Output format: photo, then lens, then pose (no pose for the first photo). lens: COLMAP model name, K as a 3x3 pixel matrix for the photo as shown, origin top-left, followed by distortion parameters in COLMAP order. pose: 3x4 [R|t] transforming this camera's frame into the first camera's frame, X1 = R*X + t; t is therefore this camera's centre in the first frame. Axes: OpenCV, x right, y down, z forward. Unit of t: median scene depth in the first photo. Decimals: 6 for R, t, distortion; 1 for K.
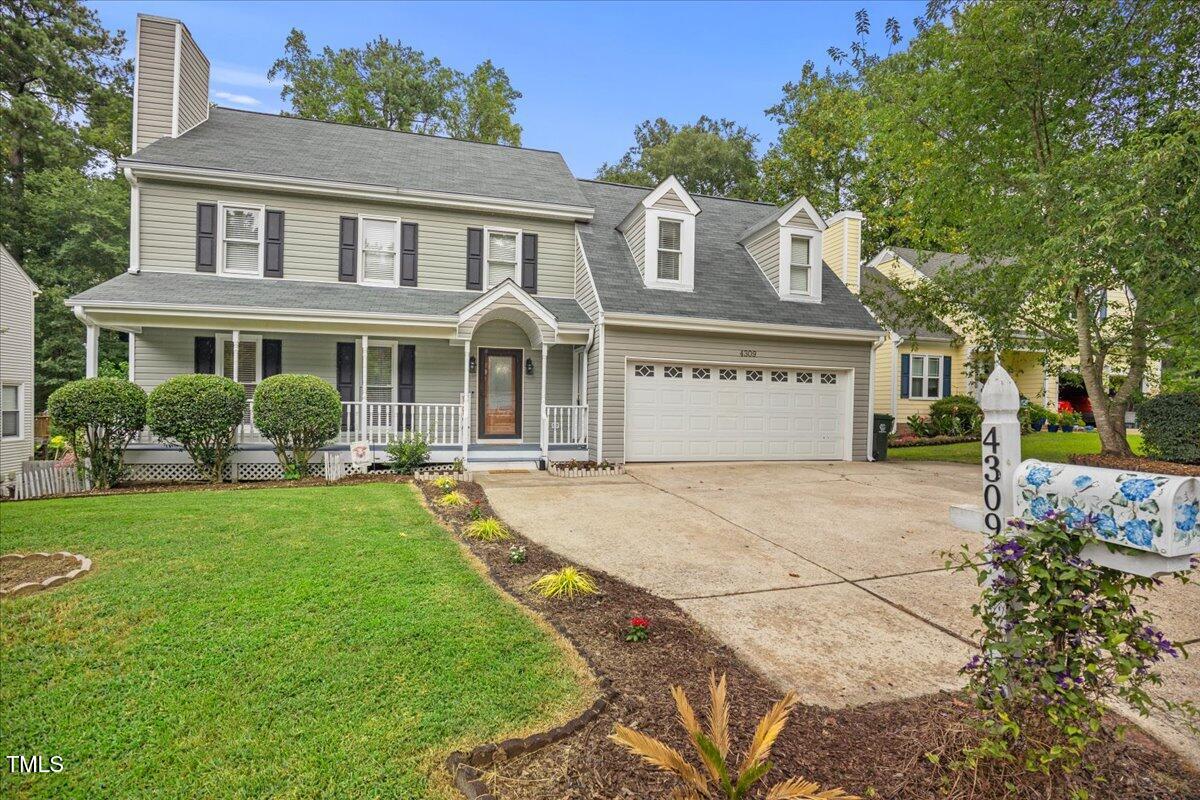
lens RADIAL K [[554.5, 0, 597.4], [0, 554.5, 398.2], [0, 0, 1]] dist [-0.033327, 0.005693]
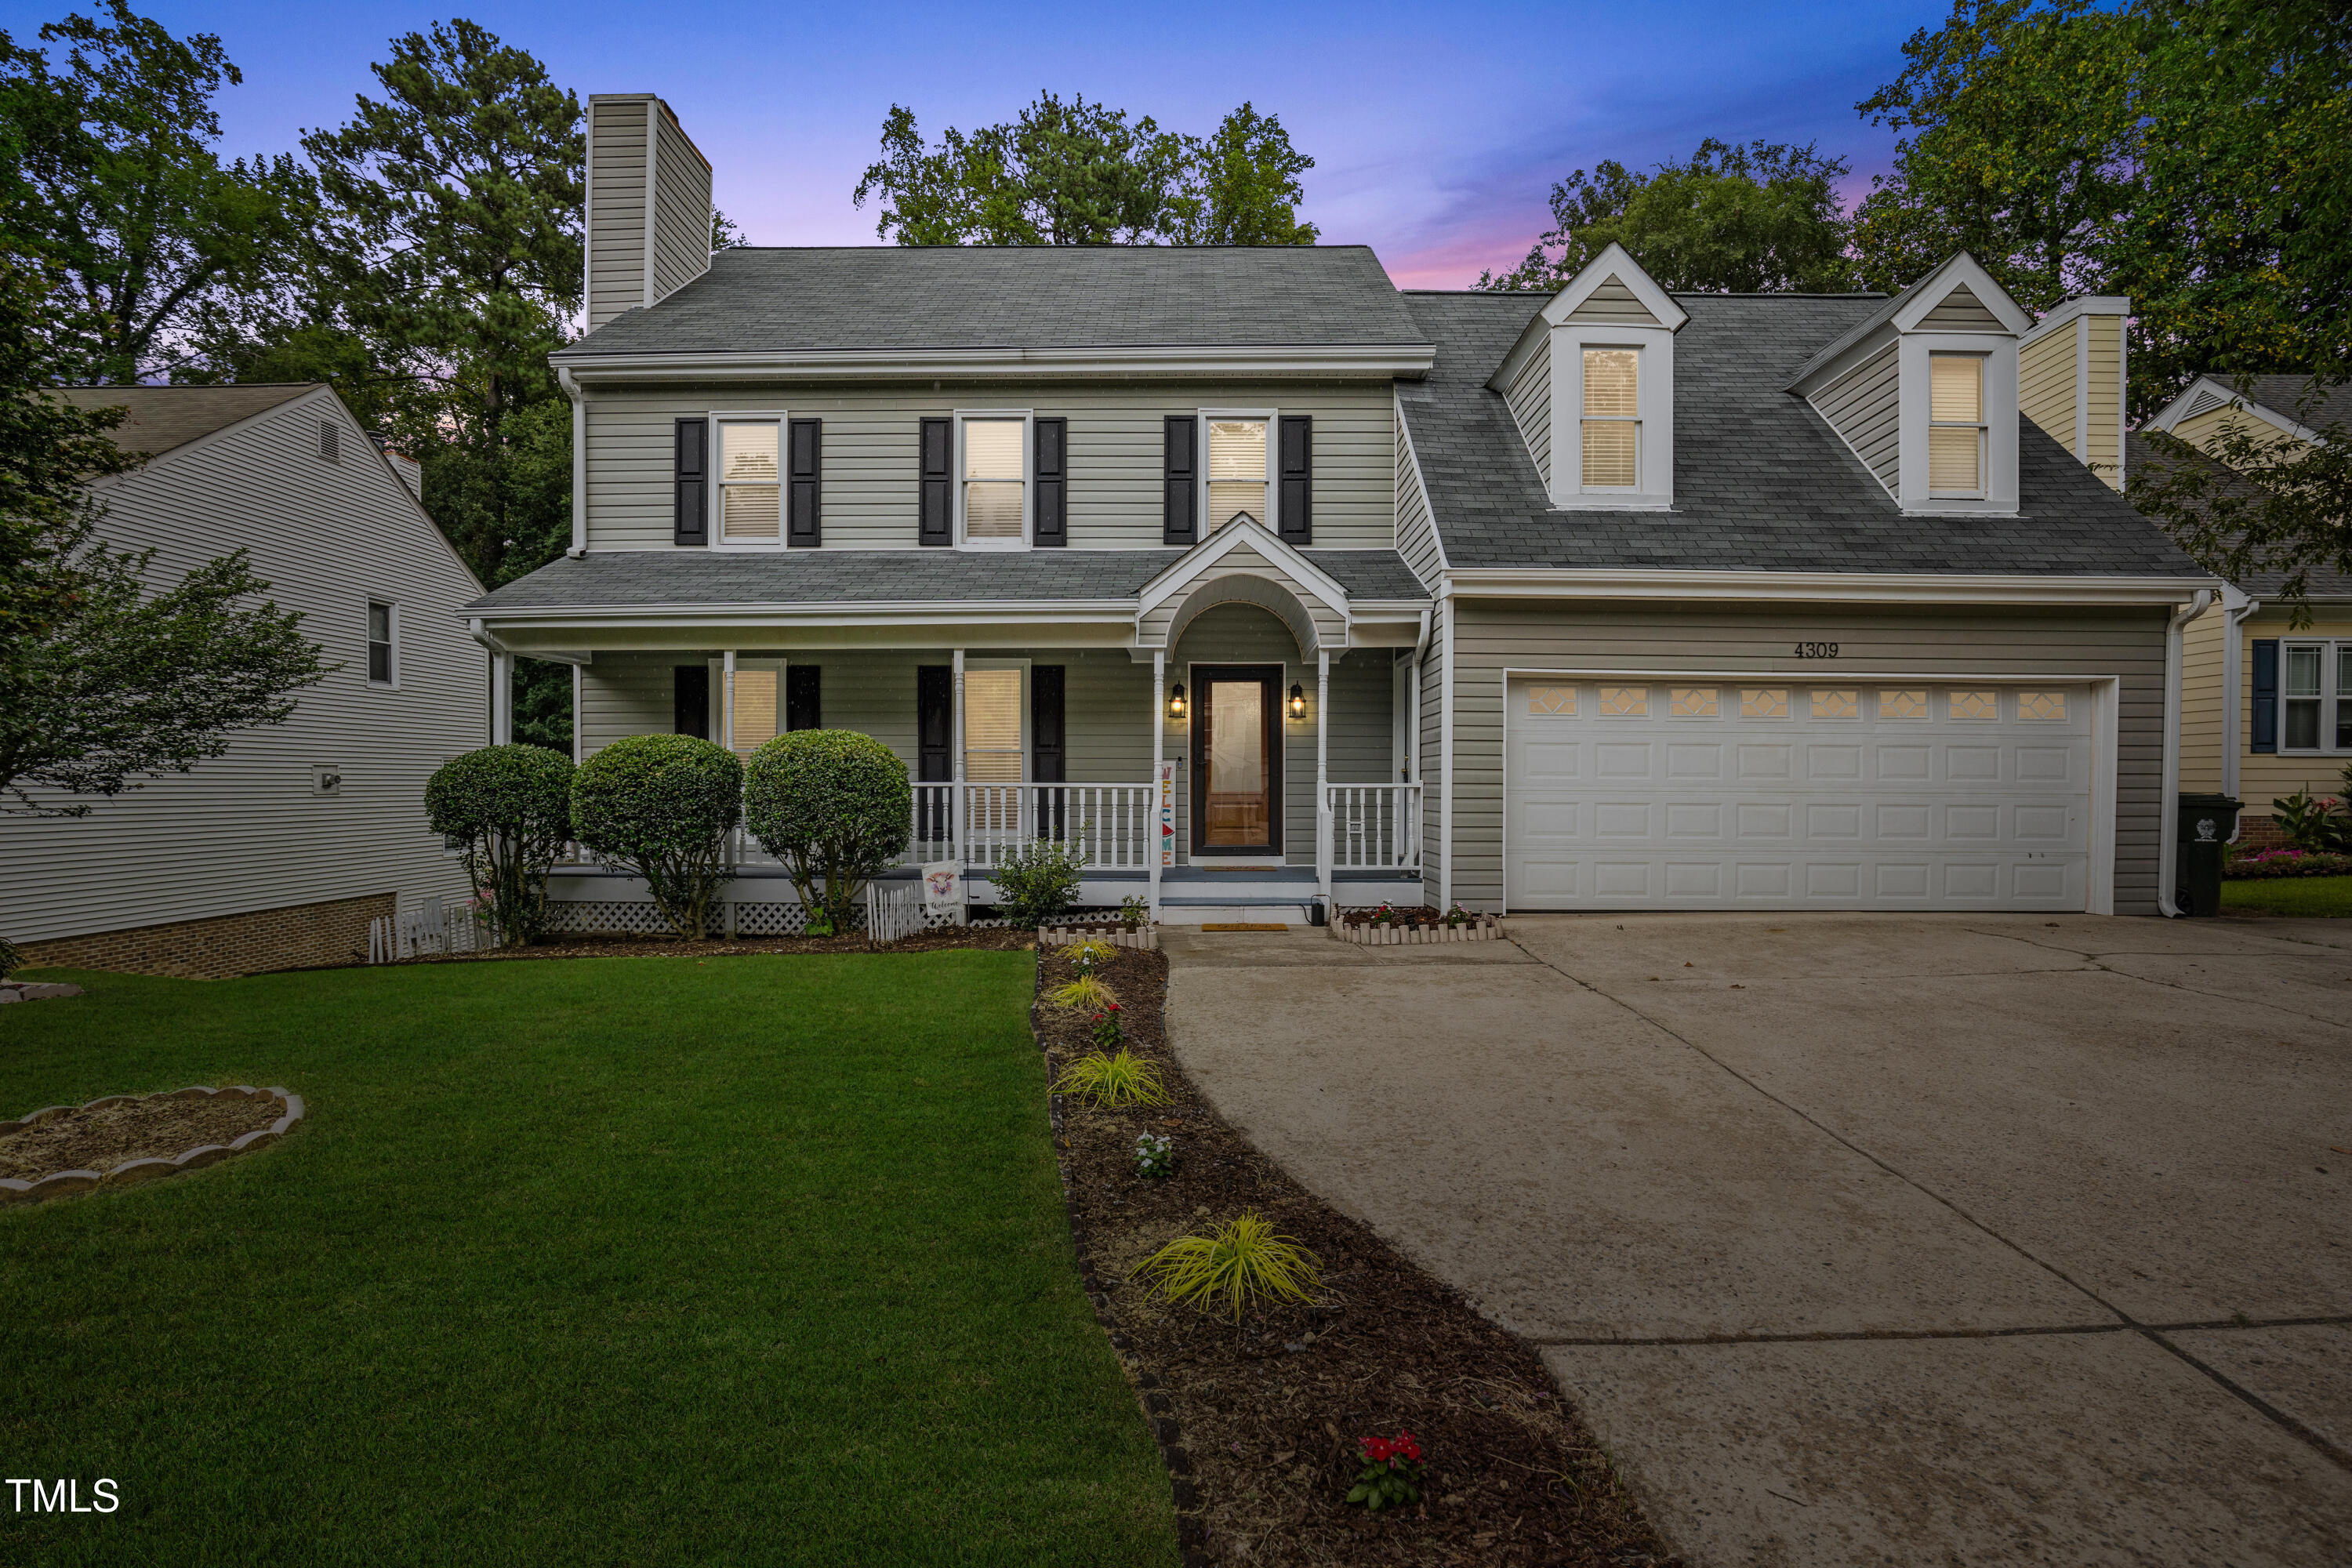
lens RADIAL K [[1086.8, 0, 1186.2], [0, 1086.8, 784.7], [0, 0, 1]] dist [-0.033327, 0.005693]
pose [[0.962069, -0.014328, -0.272430, 0.038834], [0.017663, 0.999796, 0.009791, 0.002880], [0.272234, -0.014232, 0.962126, 0.104319]]
